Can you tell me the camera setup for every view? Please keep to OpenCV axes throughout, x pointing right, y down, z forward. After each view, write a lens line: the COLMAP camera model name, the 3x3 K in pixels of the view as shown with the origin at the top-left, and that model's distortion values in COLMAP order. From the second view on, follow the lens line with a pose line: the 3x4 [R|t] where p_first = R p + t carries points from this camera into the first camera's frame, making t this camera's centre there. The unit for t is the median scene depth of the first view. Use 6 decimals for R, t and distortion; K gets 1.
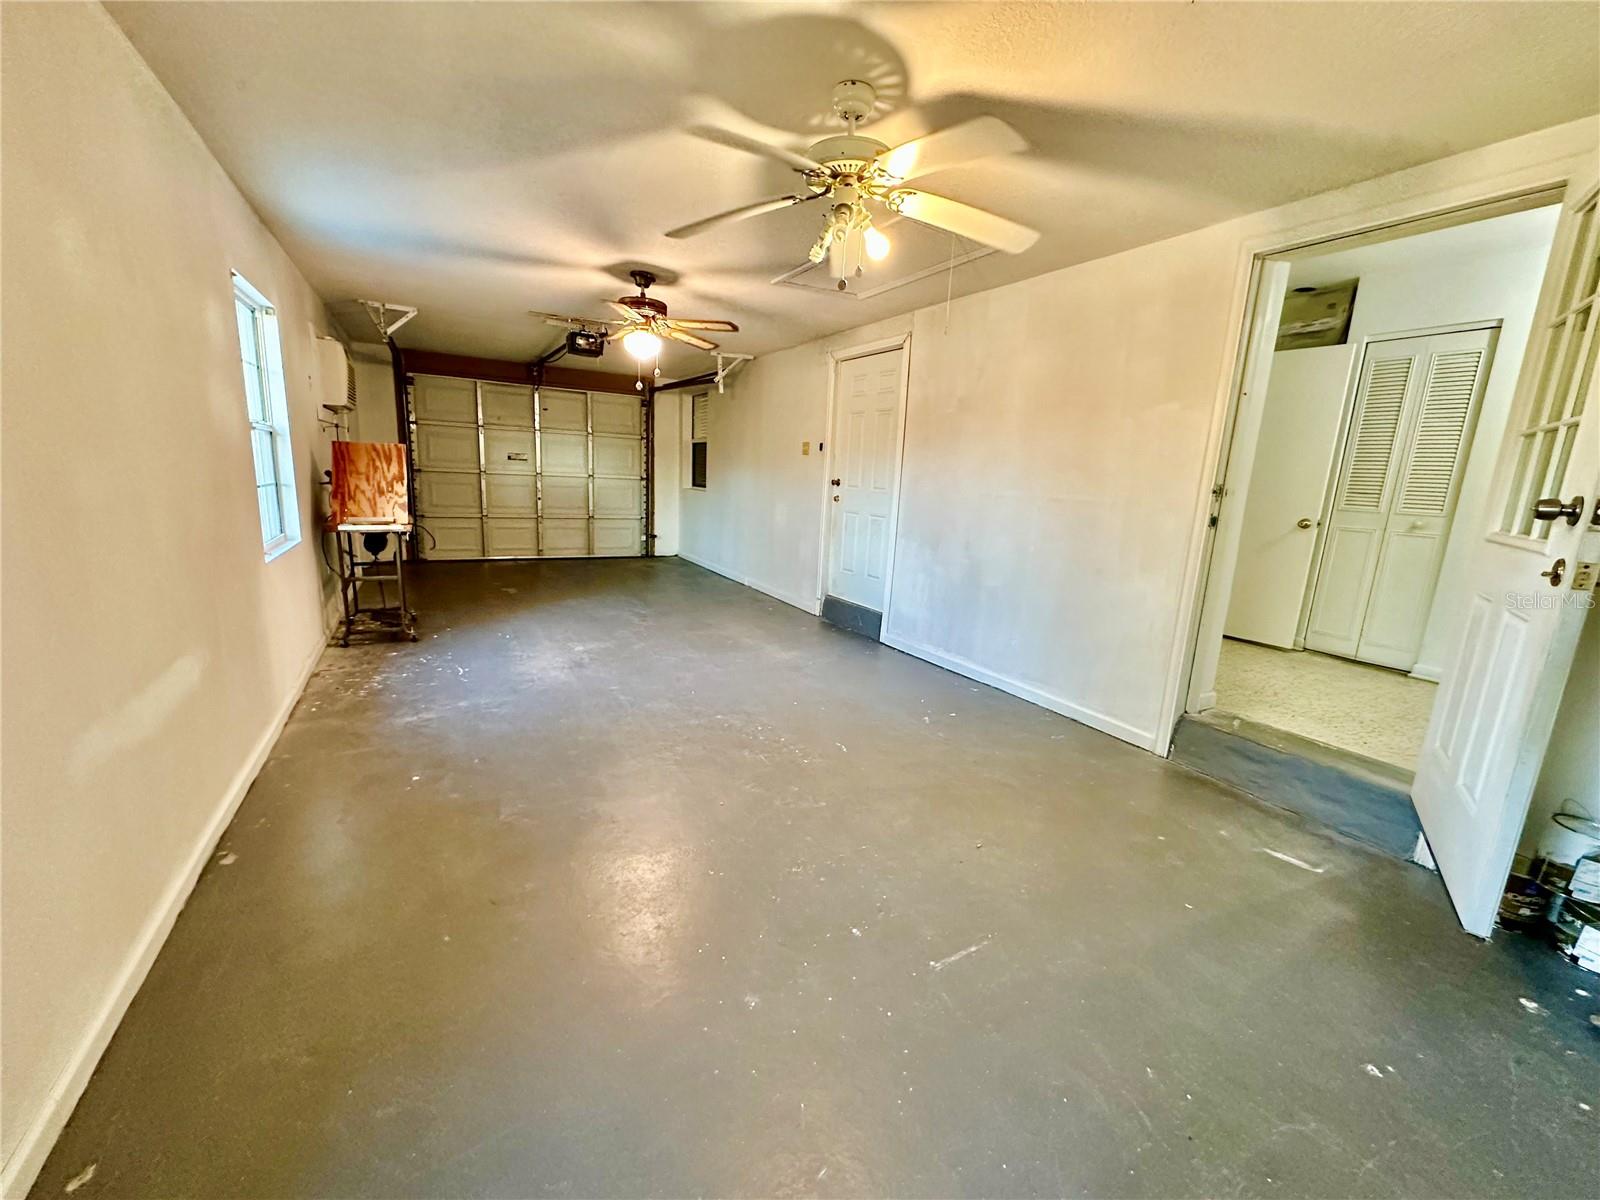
lens RADIAL K [[640.7, 0, 800.7], [0, 640.7, 599.1], [0, 0, 1]] dist [-0.002424, 0.000600]
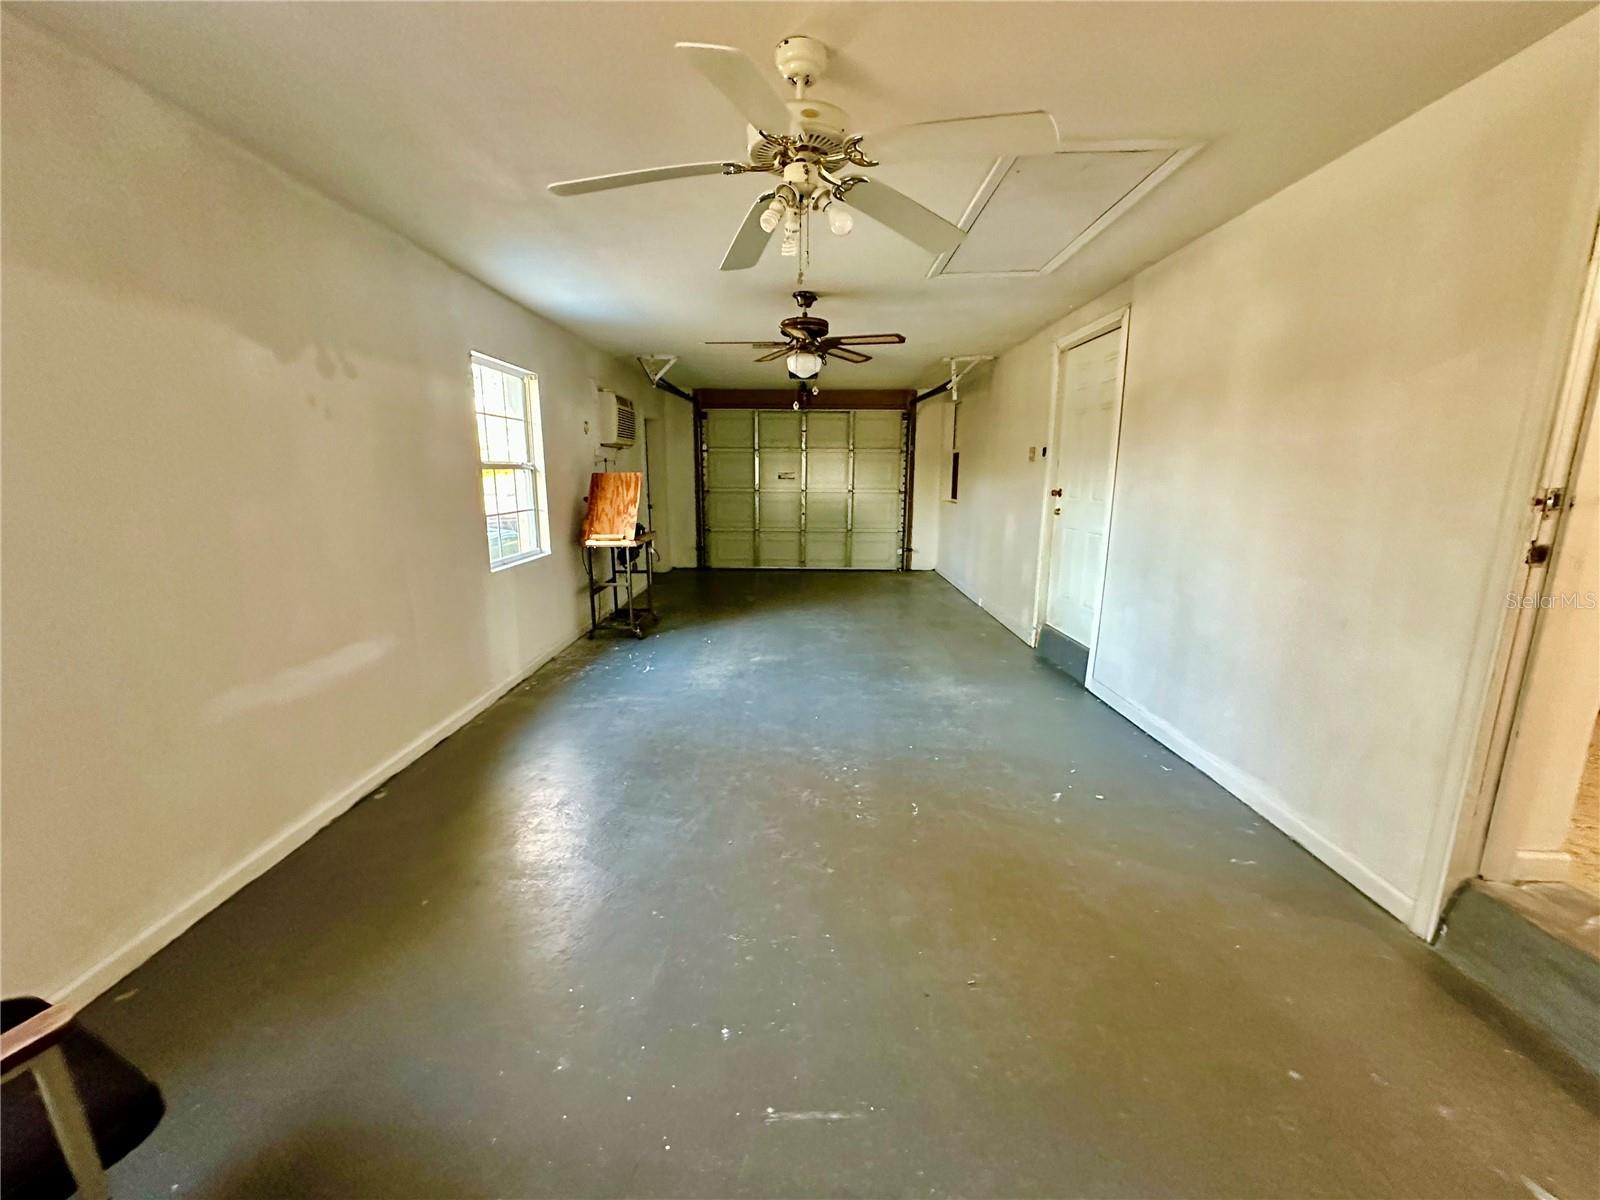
lens RADIAL K [[640.7, 0, 798.2], [0, 640.7, 598.9], [0, 0, 1]] dist [-0.002424, 0.000600]
pose [[0.864593, 0.053758, -0.499588, 0.220555], [-0.060909, 0.998141, 0.001994, -0.026221], [0.498767, 0.028706, 0.866261, 0.113298]]
